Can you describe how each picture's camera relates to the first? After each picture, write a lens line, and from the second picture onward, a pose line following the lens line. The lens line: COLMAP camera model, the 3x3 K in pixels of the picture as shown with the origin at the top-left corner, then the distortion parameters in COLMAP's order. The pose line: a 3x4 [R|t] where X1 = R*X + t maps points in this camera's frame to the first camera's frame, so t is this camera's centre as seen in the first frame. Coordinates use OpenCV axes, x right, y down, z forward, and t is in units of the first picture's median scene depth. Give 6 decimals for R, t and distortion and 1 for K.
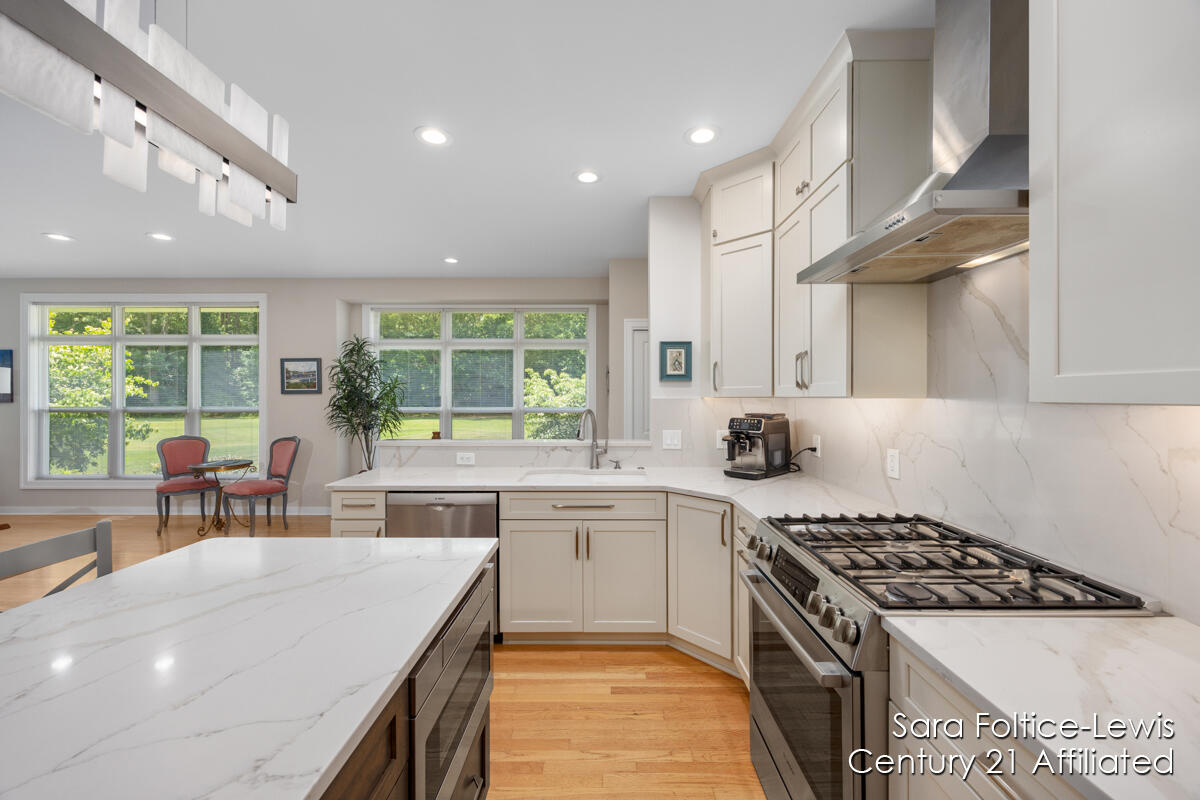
lens RADIAL K [[461.9, 0, 609.7], [0, 461.9, 401.0], [0, 0, 1]] dist [0.001133, -0.001115]
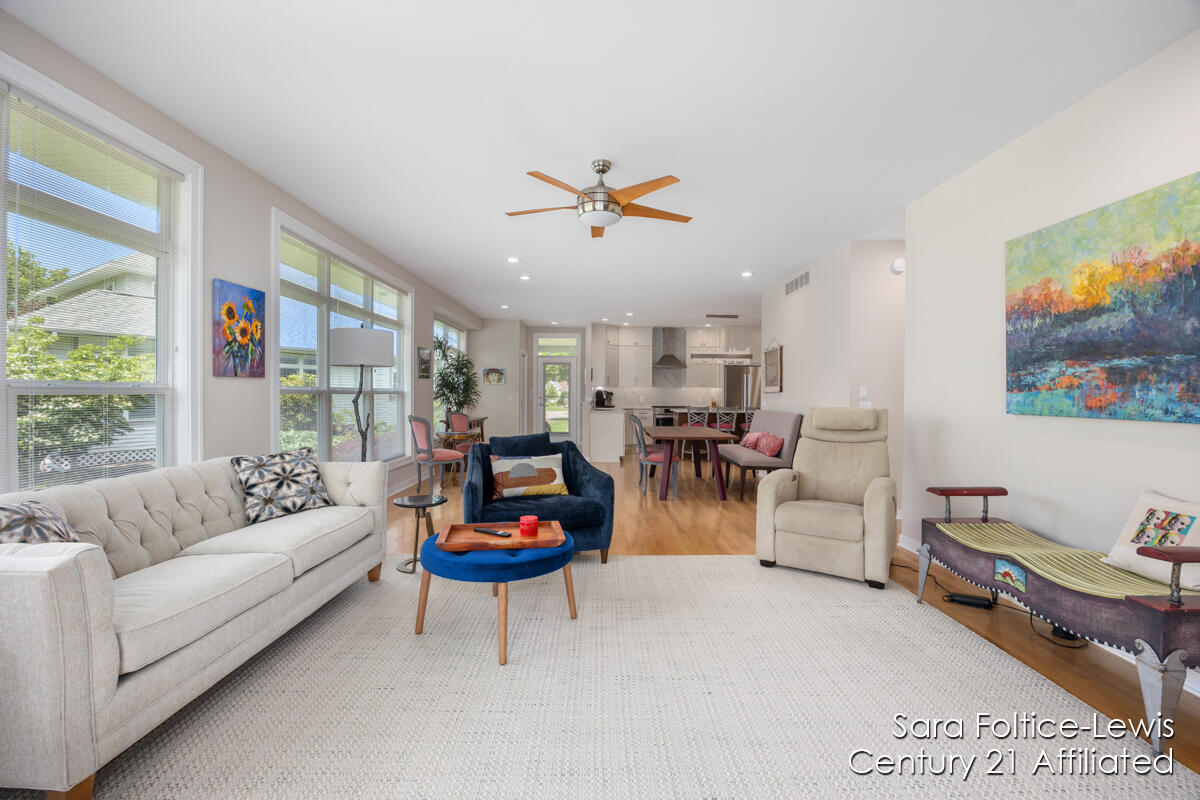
lens RADIAL K [[506.3, 0, 613.7], [0, 506.3, 400.0], [0, 0, 1]] dist [-0.020633, -0.000517]
pose [[-0.023241, -0.013052, 0.999645, -3.290354], [0.001467, 0.999913, 0.013089, 0.042817], [-0.999729, 0.001770, -0.023220, 0.913620]]
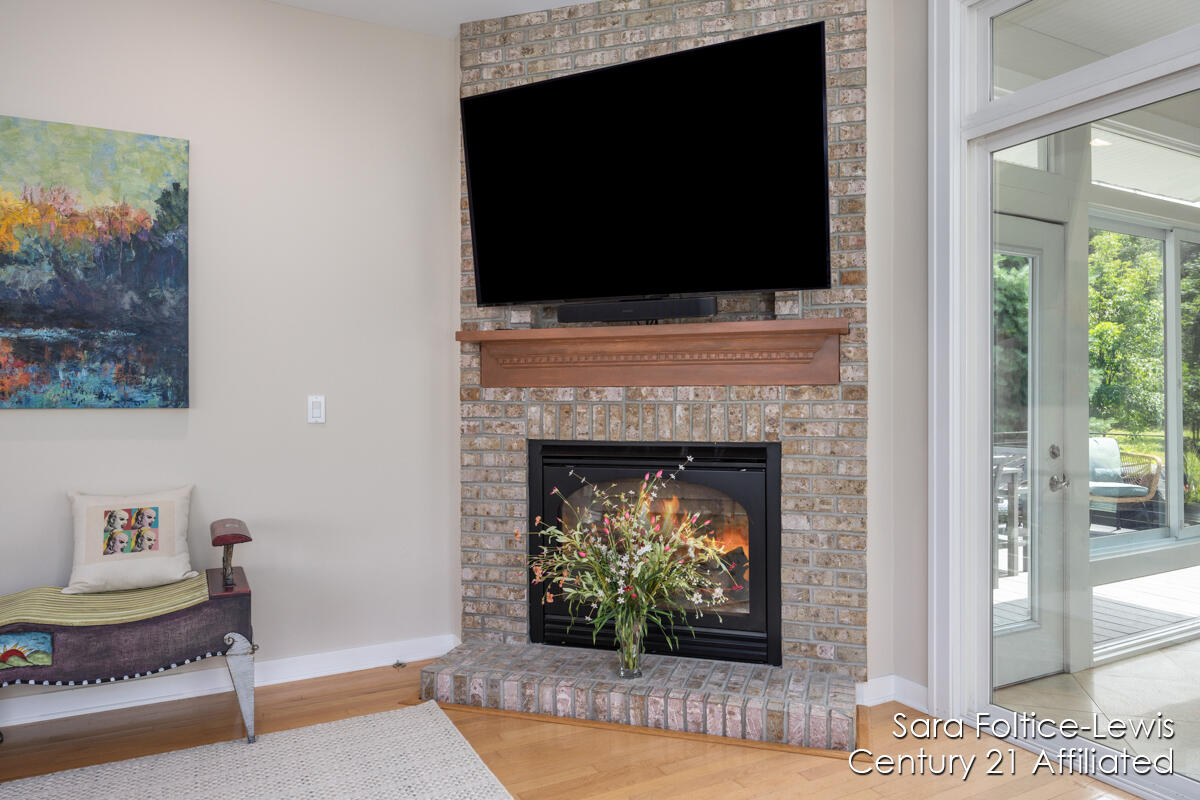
lens RADIAL K [[786.5, 0, 596.3], [0, 786.5, 393.1], [0, 0, 1]] dist [-0.007931, 0.004879]
pose [[-0.888460, -0.001621, -0.458951, -2.738711], [-0.002832, 0.999994, 0.001951, 0.061493], [0.458945, 0.003033, -0.888459, 1.215785]]
